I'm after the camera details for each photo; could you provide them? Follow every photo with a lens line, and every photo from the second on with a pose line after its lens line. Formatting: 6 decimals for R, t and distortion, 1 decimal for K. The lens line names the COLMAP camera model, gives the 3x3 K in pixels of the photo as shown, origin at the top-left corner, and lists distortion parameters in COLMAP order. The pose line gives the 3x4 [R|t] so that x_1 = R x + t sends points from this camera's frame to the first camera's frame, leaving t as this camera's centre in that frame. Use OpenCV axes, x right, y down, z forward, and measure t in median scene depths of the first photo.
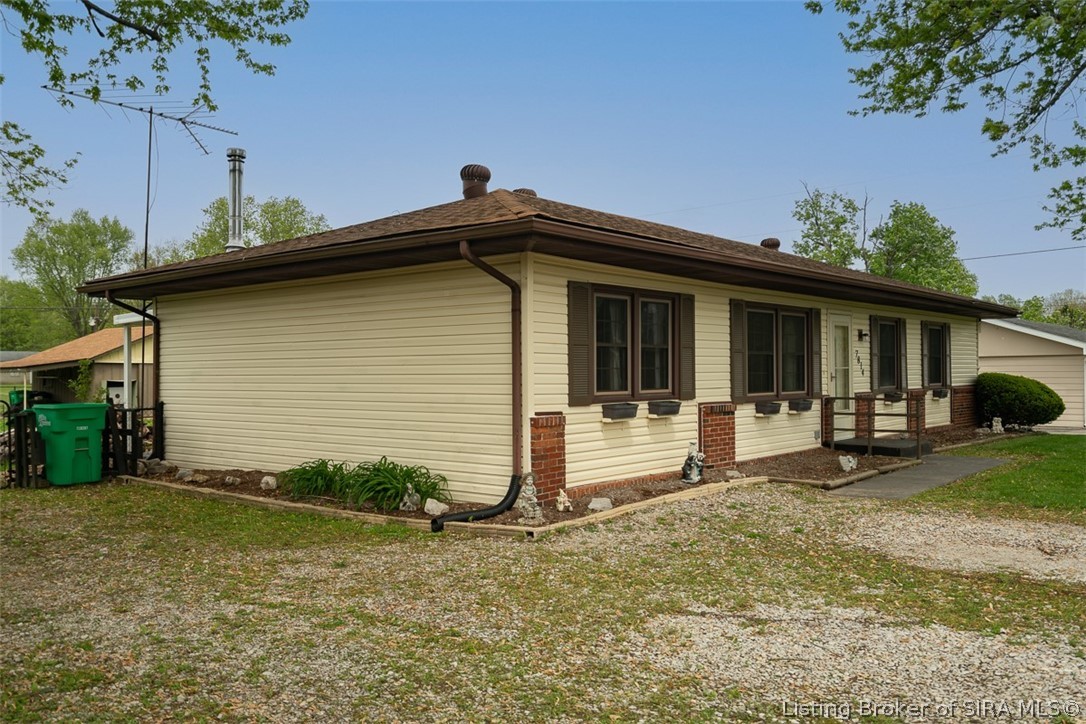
lens RADIAL K [[909.5, 0, 543.0], [0, 909.5, 362.0], [0, 0, 1]] dist [-0.001492, -0.000448]
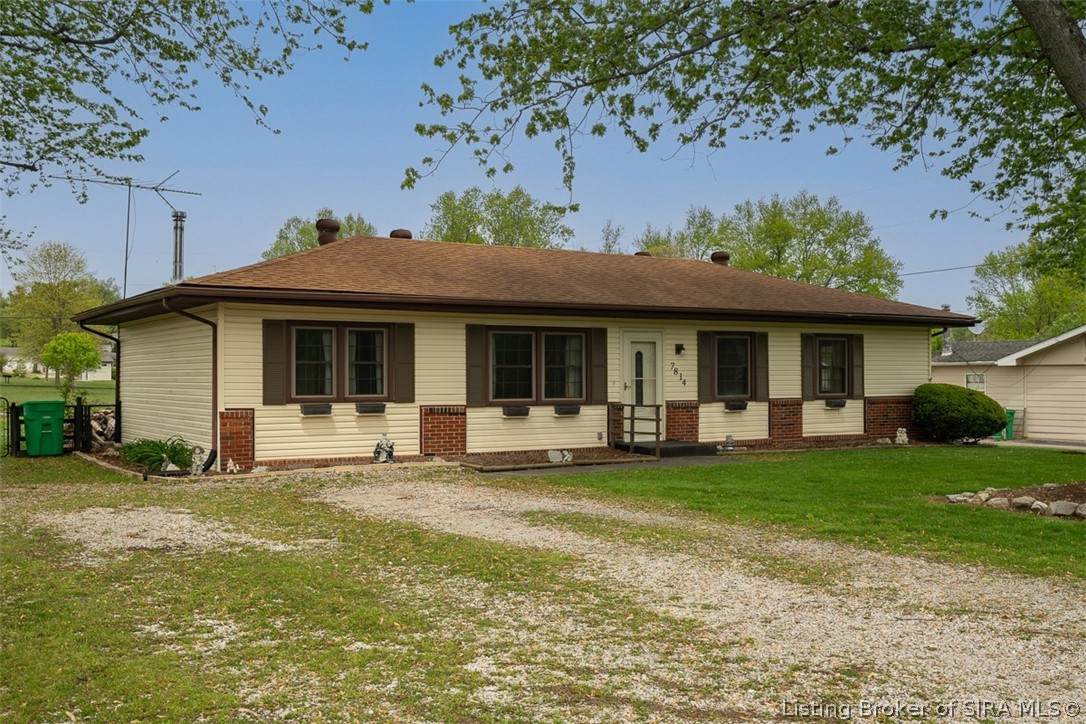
lens RADIAL K [[1081.5, 0, 543.0], [0, 1081.5, 362.0], [0, 0, 1]] dist [0.003294, 0.018486]
pose [[0.951291, 0.001458, -0.308290, 0.775313], [-0.001891, 0.999998, -0.001106, -0.015225], [0.308287, 0.001635, 0.951292, -0.404045]]
